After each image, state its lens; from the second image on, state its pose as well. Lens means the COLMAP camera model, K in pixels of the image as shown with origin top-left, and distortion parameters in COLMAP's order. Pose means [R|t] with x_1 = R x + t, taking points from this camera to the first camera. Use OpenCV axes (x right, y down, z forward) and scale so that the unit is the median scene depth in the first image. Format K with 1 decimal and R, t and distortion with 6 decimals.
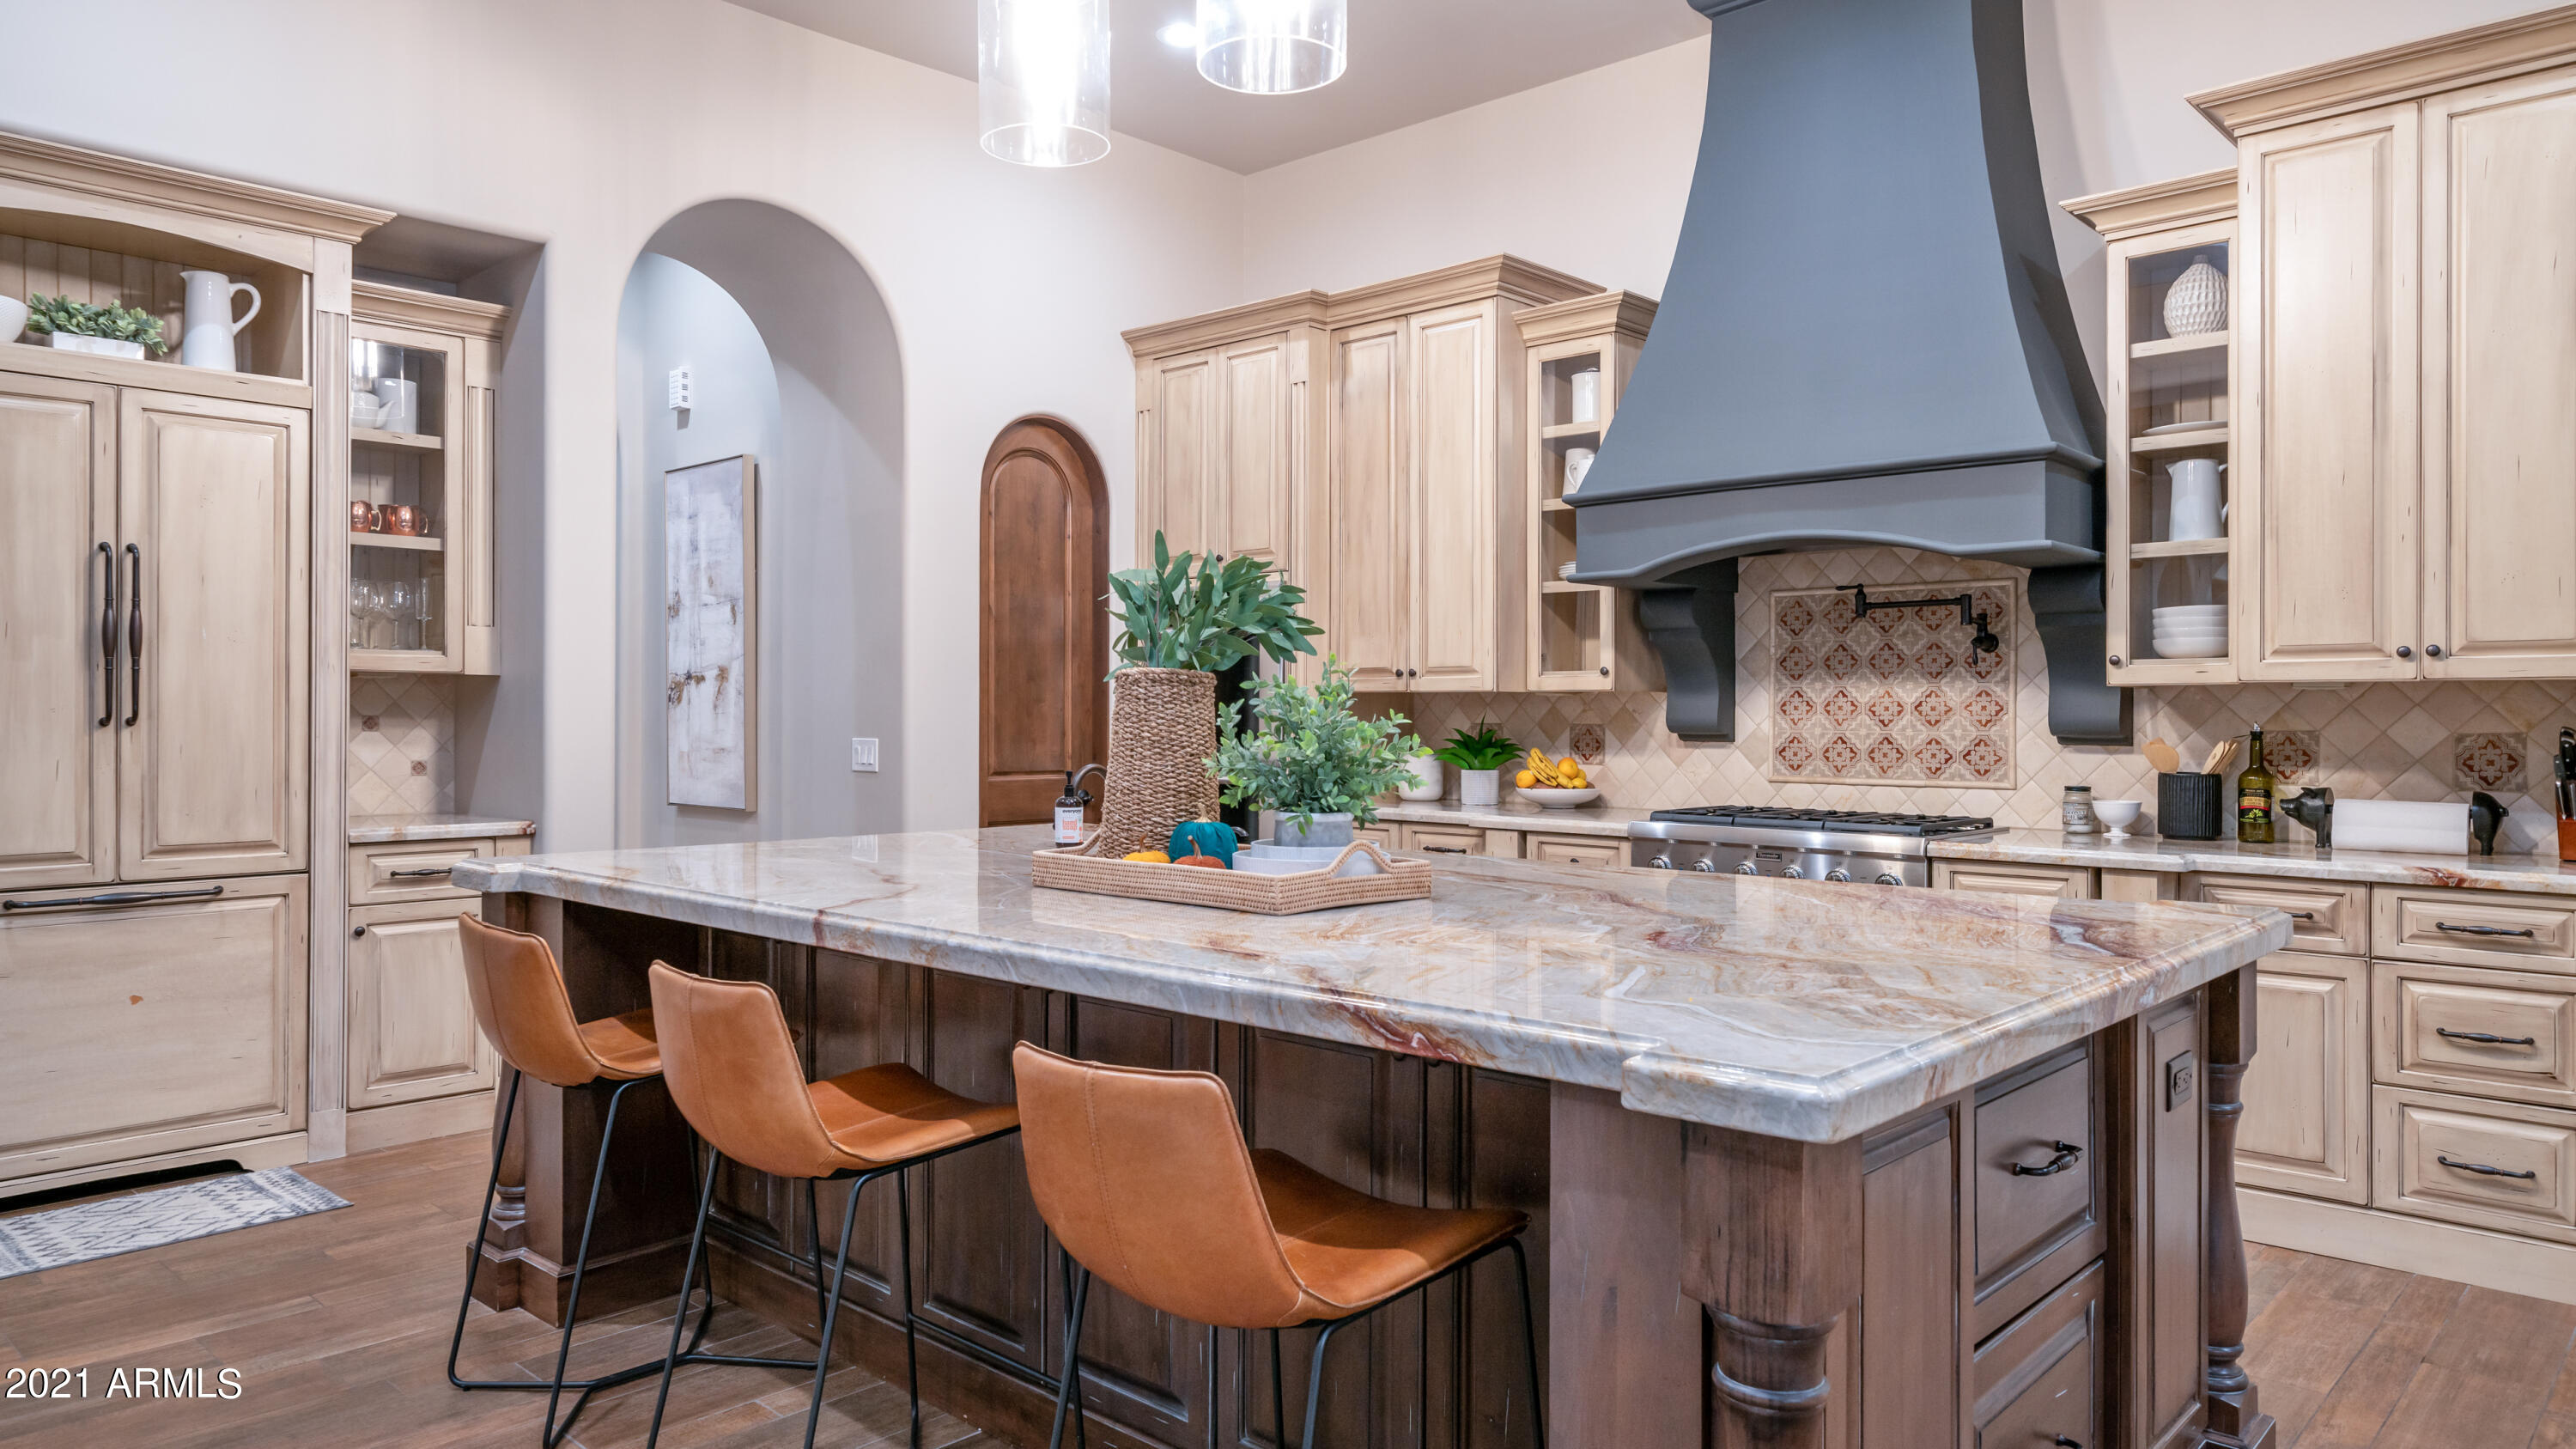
lens RADIAL K [[1631.6, 0, 1270.6], [0, 1631.6, 709.6], [0, 0, 1]] dist [0.003437, 0.001528]
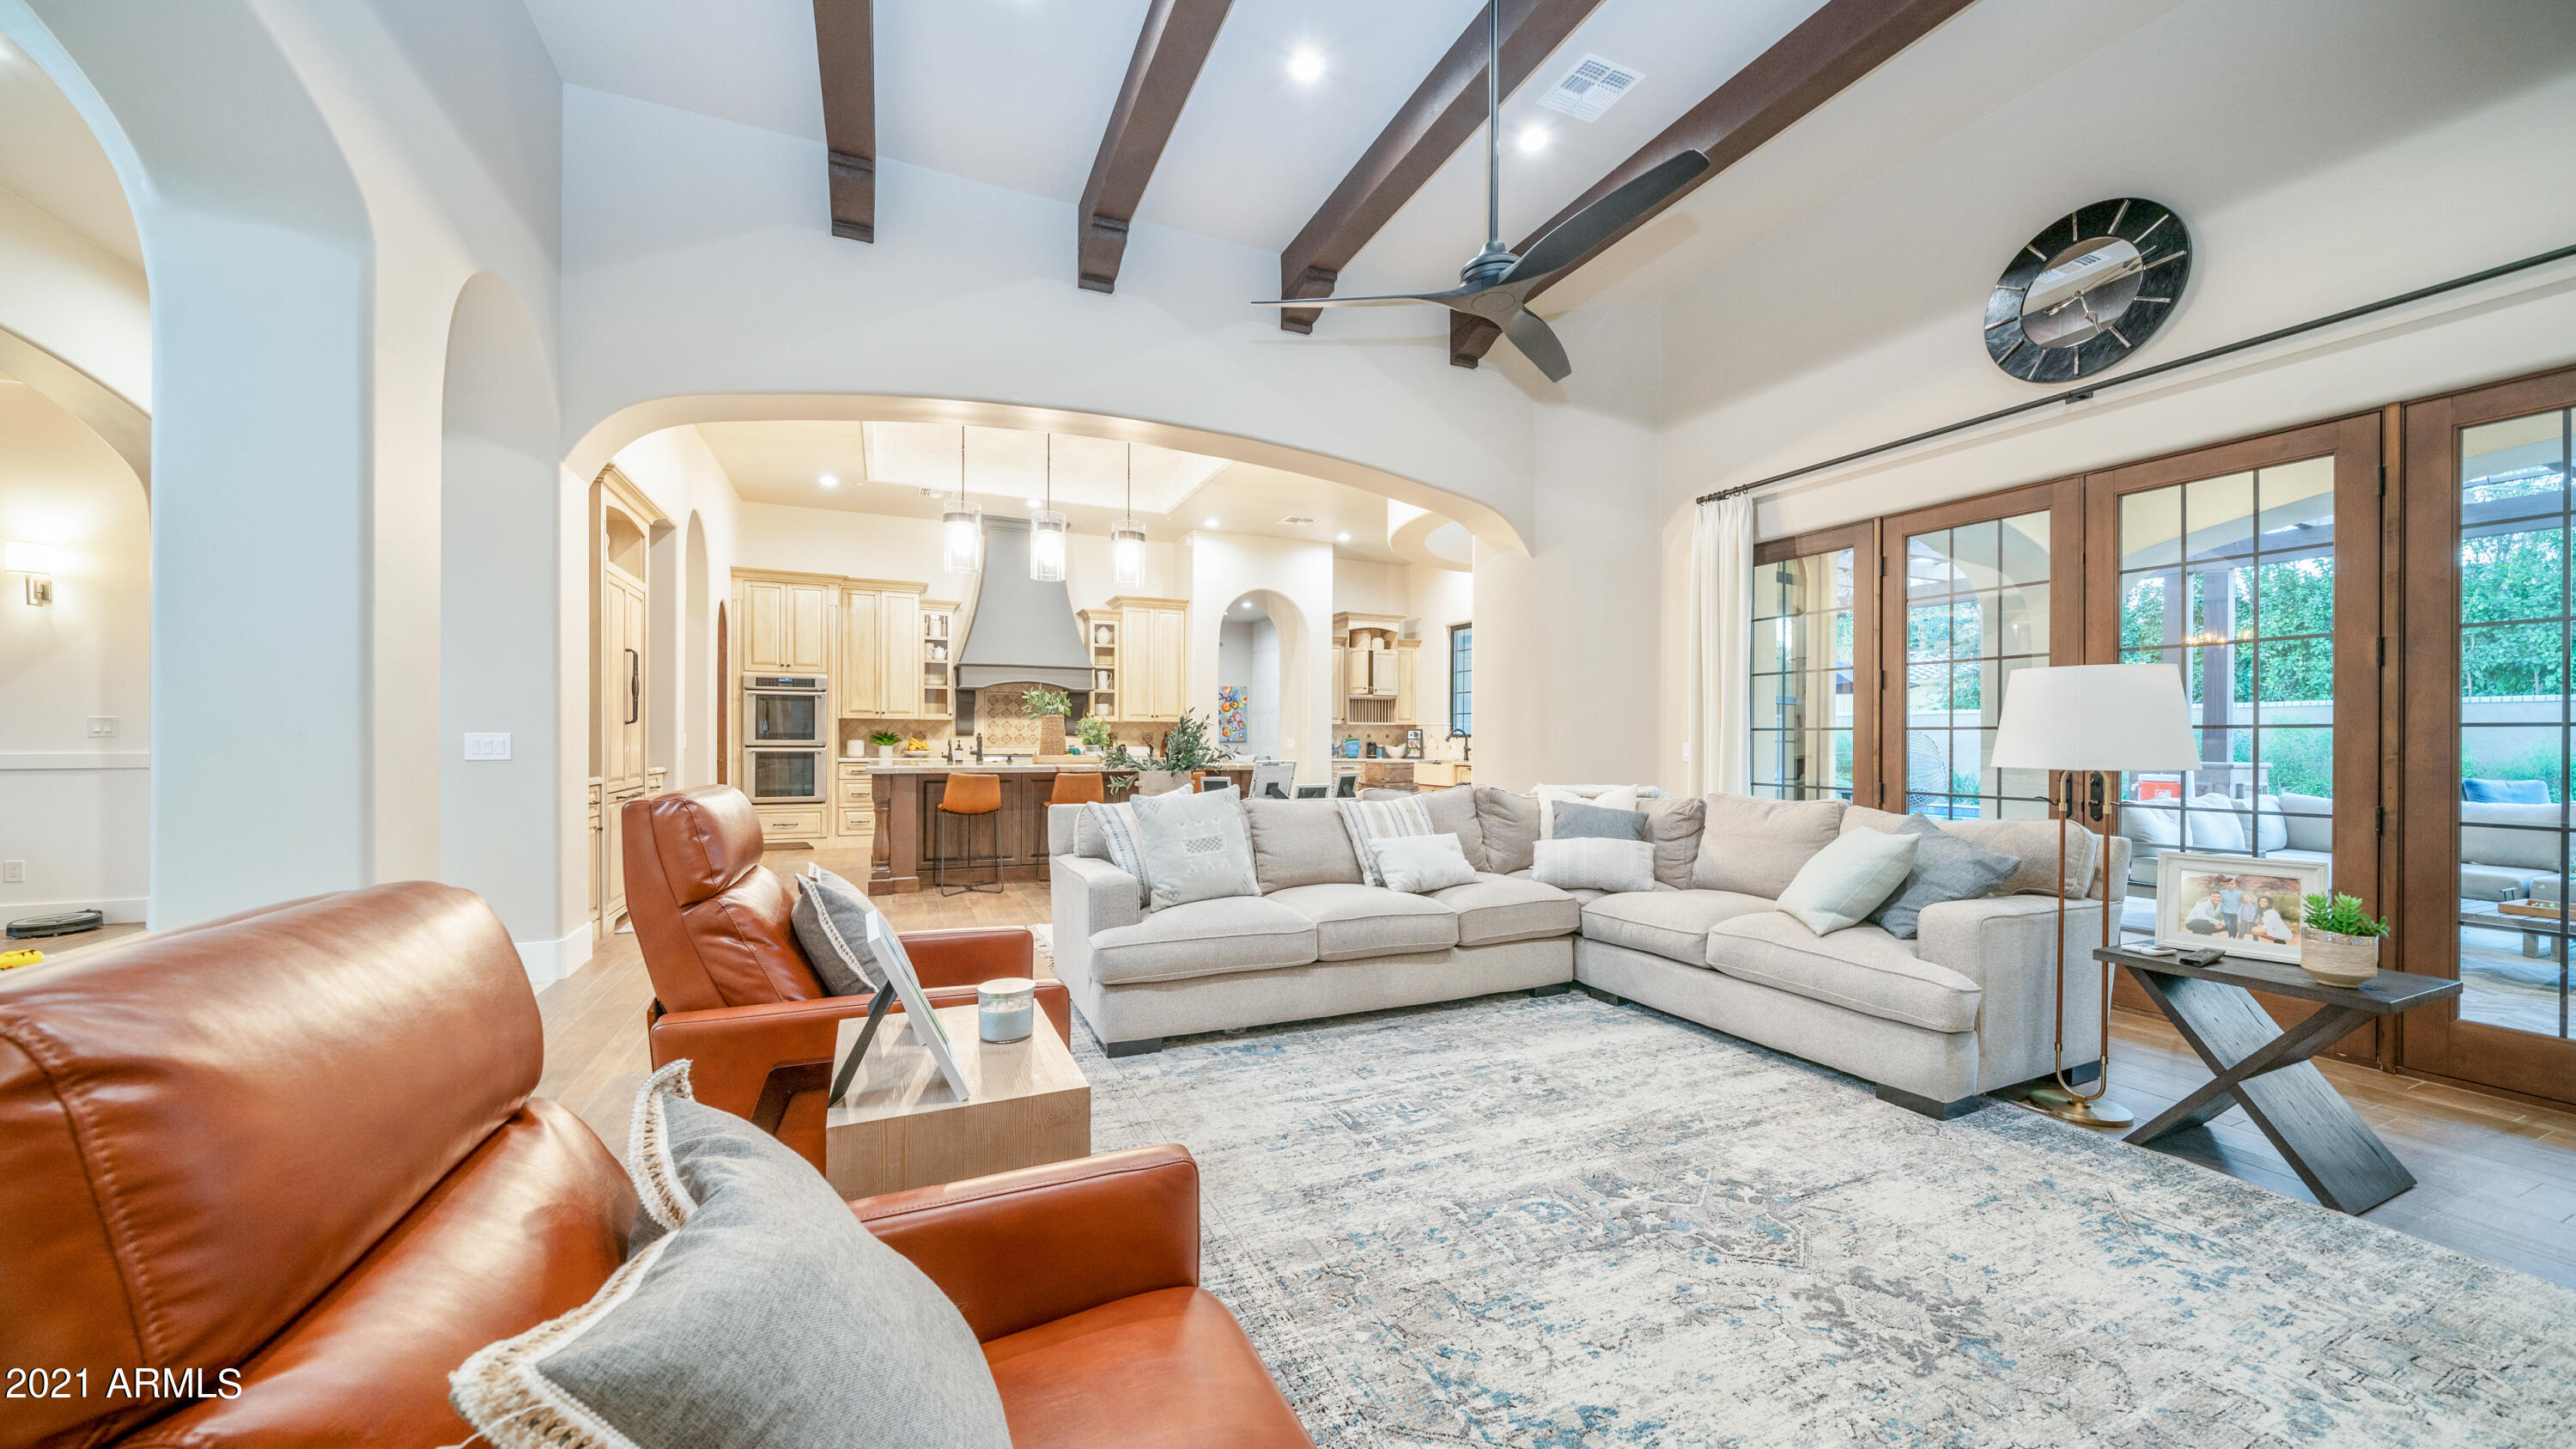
lens RADIAL K [[891.3, 0, 1271.0], [0, 891.3, 743.8], [0, 0, 1]] dist [-0.007020, 0.000324]
pose [[0.395653, -0.005151, 0.918386, -1.443998], [-0.006621, 0.999942, 0.008461, 0.020631], [-0.918376, -0.009428, 0.395596, -0.372474]]
